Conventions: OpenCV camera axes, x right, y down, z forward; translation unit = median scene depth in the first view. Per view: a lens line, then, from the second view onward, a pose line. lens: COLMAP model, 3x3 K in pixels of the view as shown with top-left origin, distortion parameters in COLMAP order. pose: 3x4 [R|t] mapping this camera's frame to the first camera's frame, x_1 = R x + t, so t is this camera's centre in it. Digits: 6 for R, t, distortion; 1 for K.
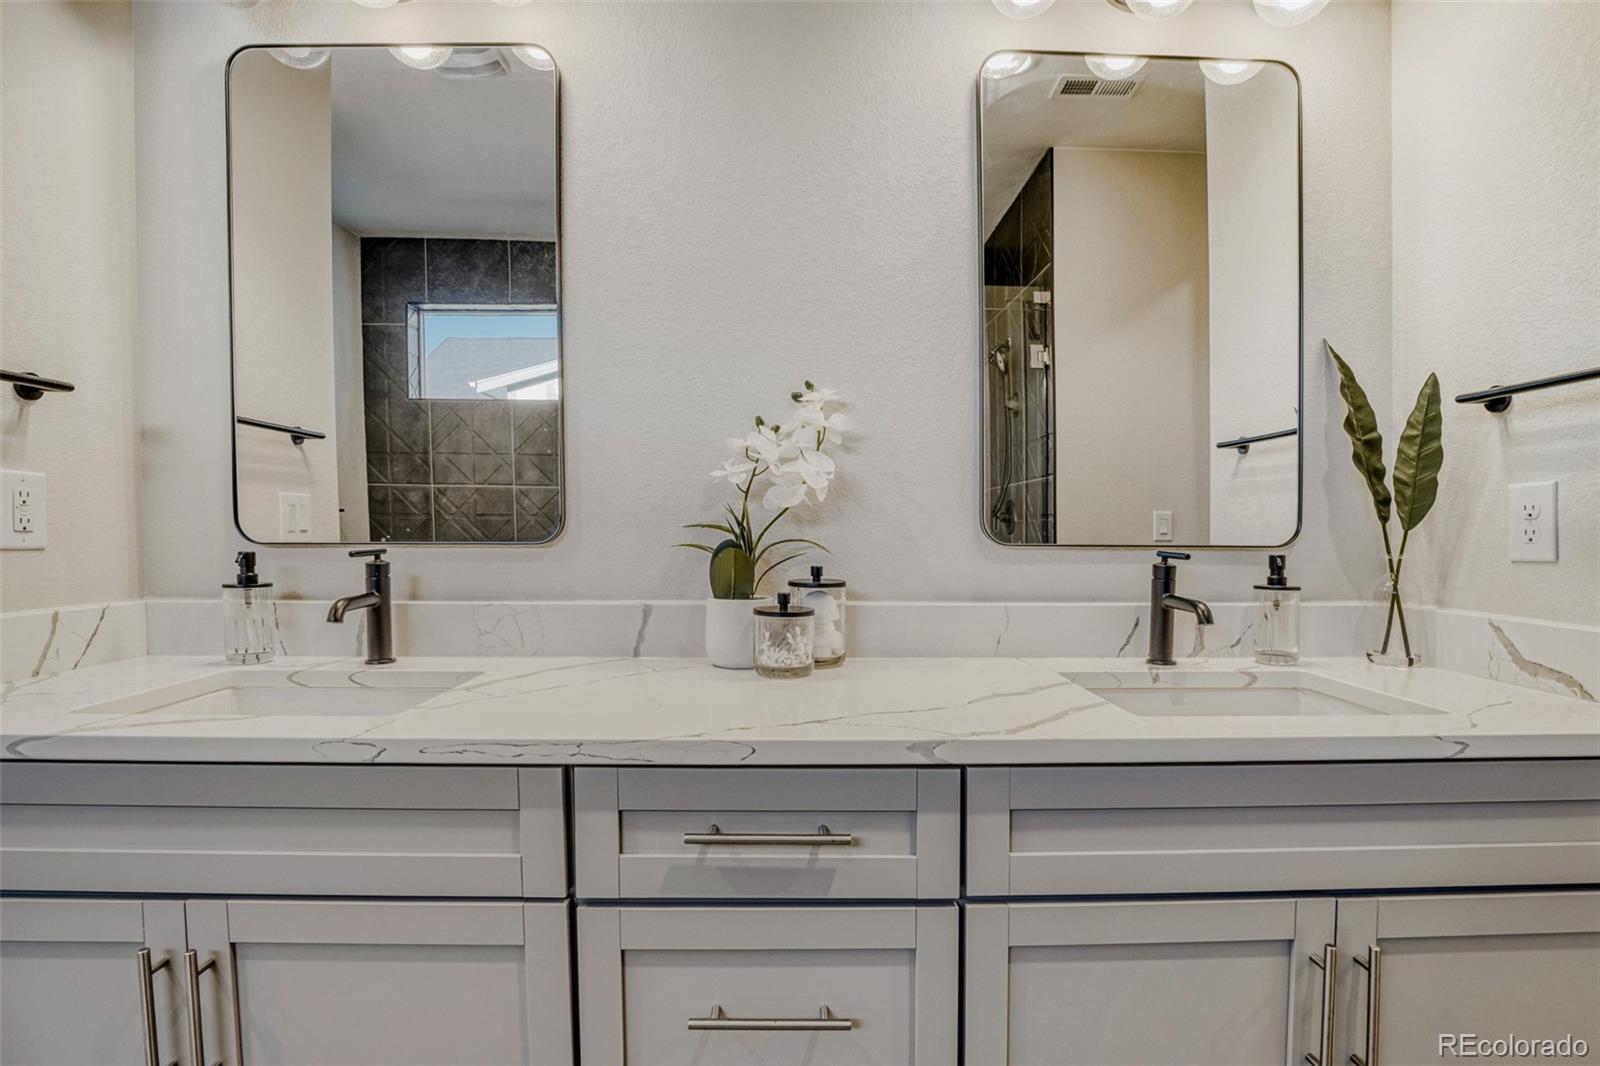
lens RADIAL K [[796.4, 0, 804.4], [0, 796.4, 549.9], [0, 0, 1]] dist [-0.038712, 0.004958]
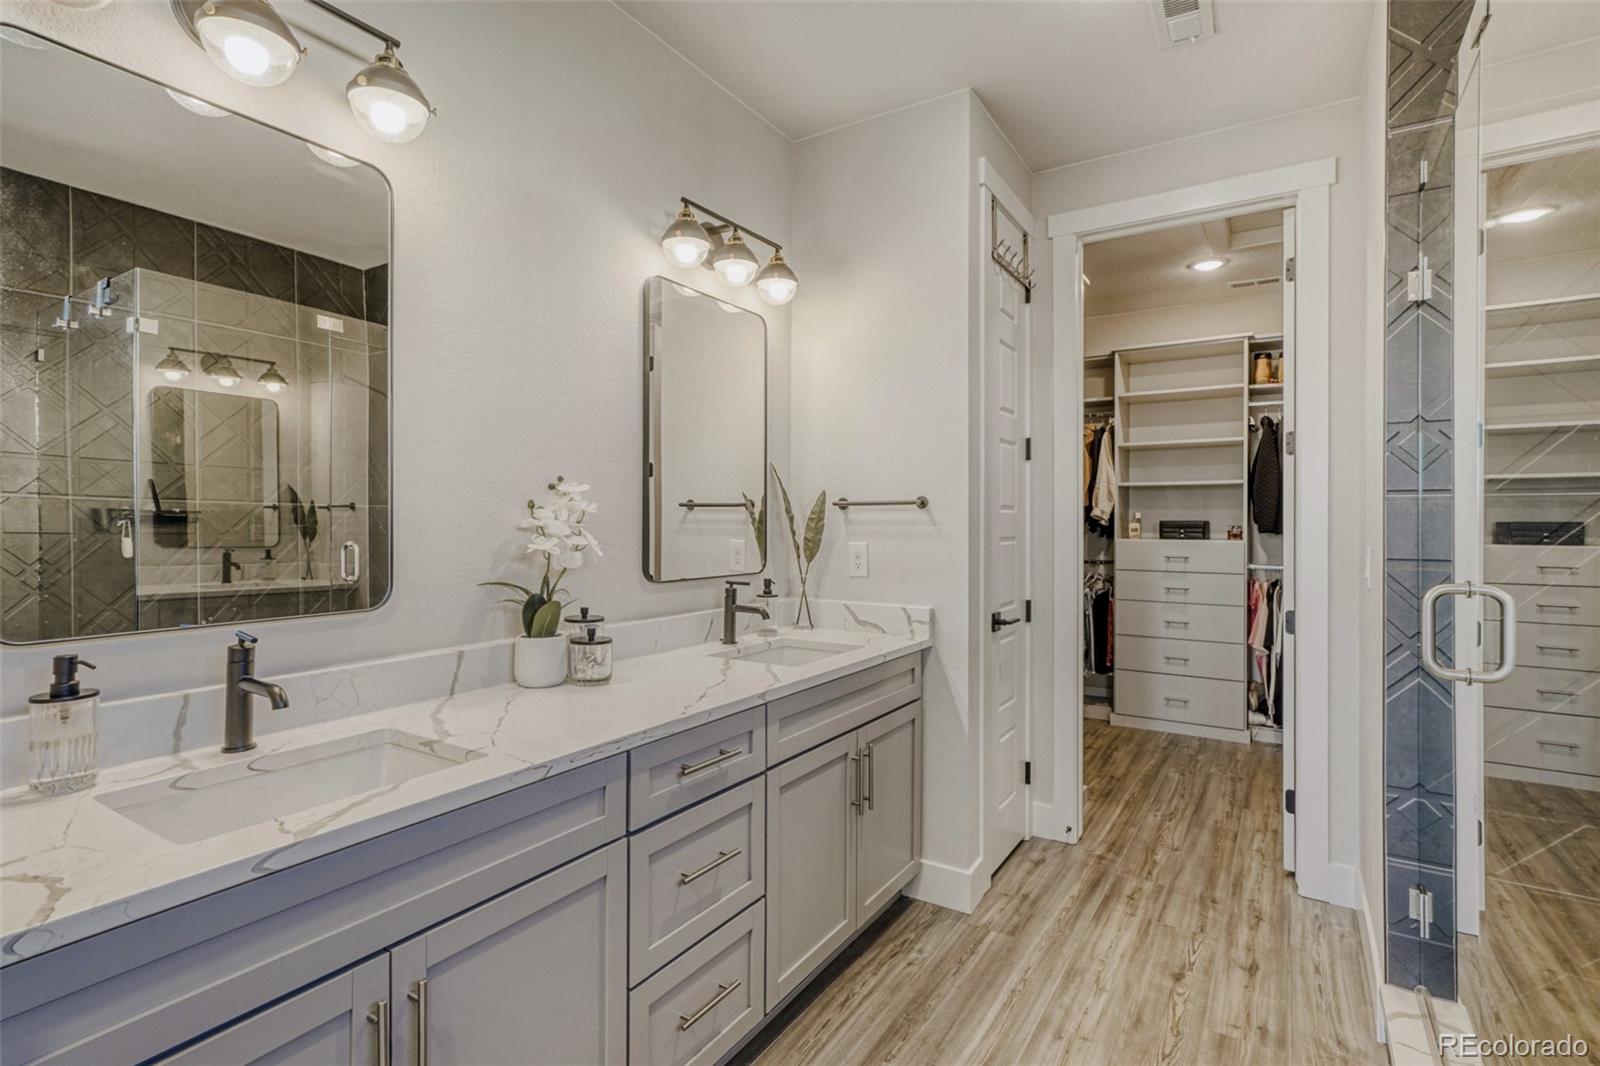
lens RADIAL K [[796.4, 0, 788.2], [0, 796.4, 524.9], [0, 0, 1]] dist [-0.038712, 0.004958]
pose [[0.550378, -0.010246, 0.834853, -0.999919], [0.025170, 0.999674, -0.004325, -0.115929], [-0.834536, 0.023393, 0.550456, -0.113646]]
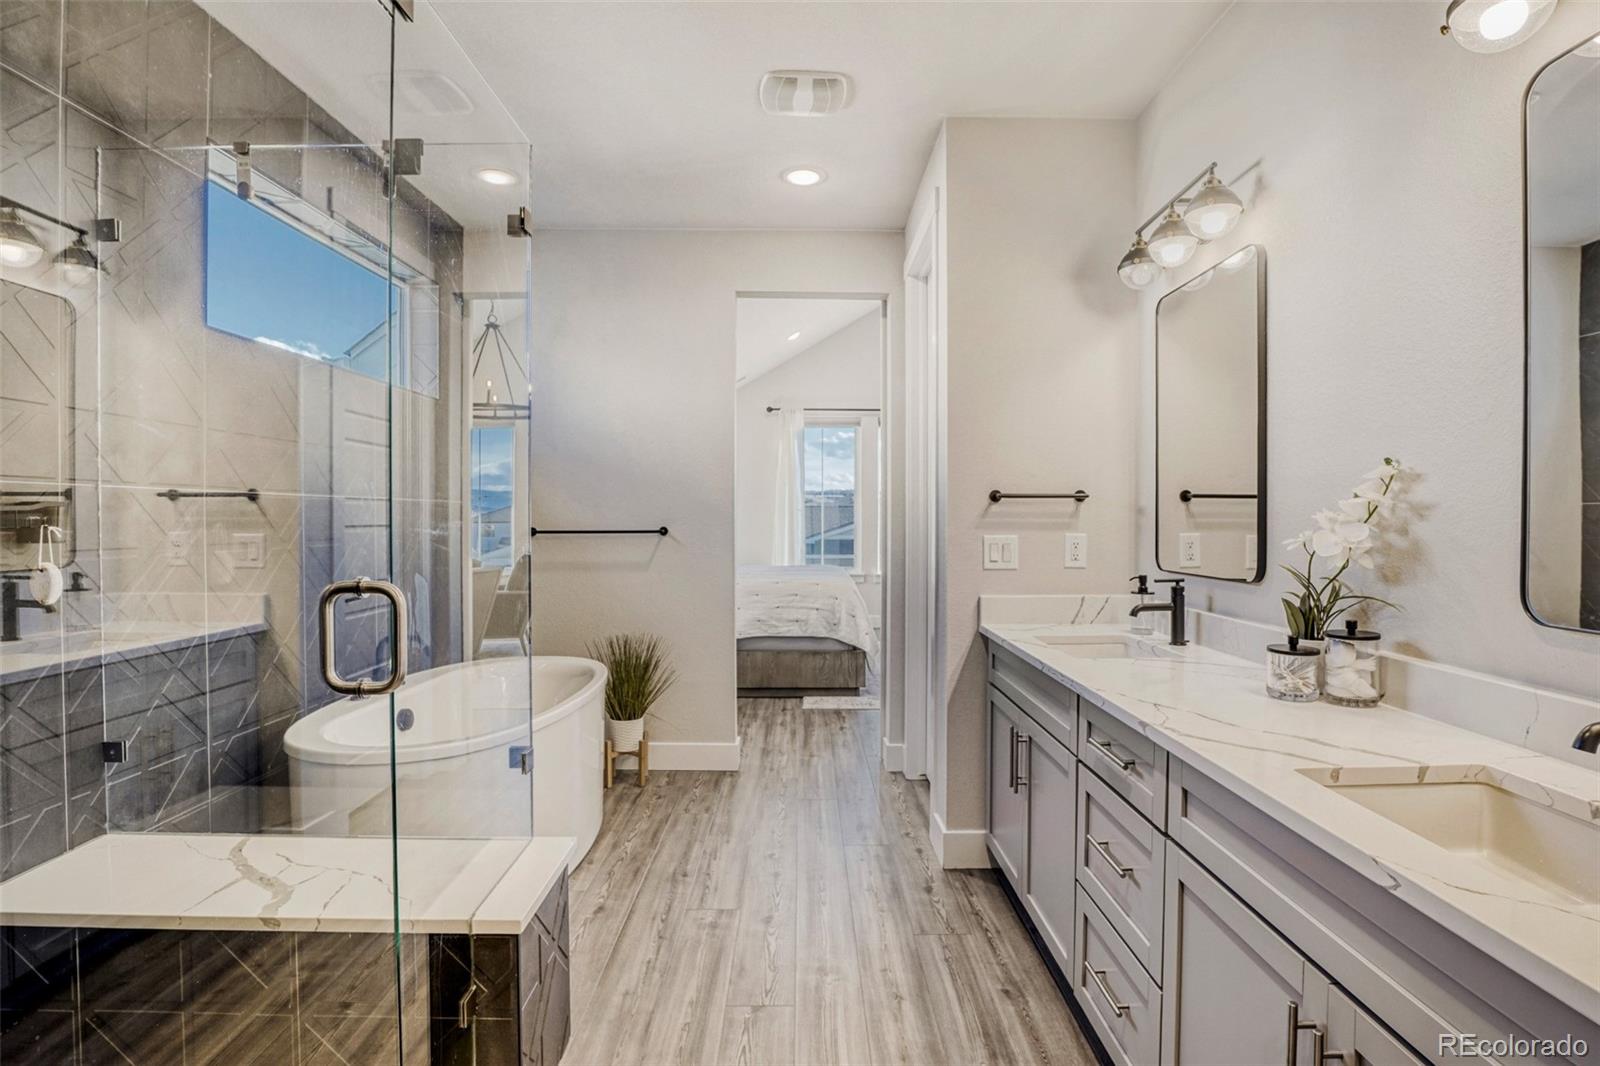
lens RADIAL K [[796.4, 0, 800.5], [0, 796.4, 526.7], [0, 0, 1]] dist [-0.038712, 0.004958]
pose [[-0.024331, 0.007088, -0.999679, 1.269220], [-0.027017, 0.999605, 0.007745, -0.111165], [0.999339, 0.027197, -0.024130, 0.219315]]
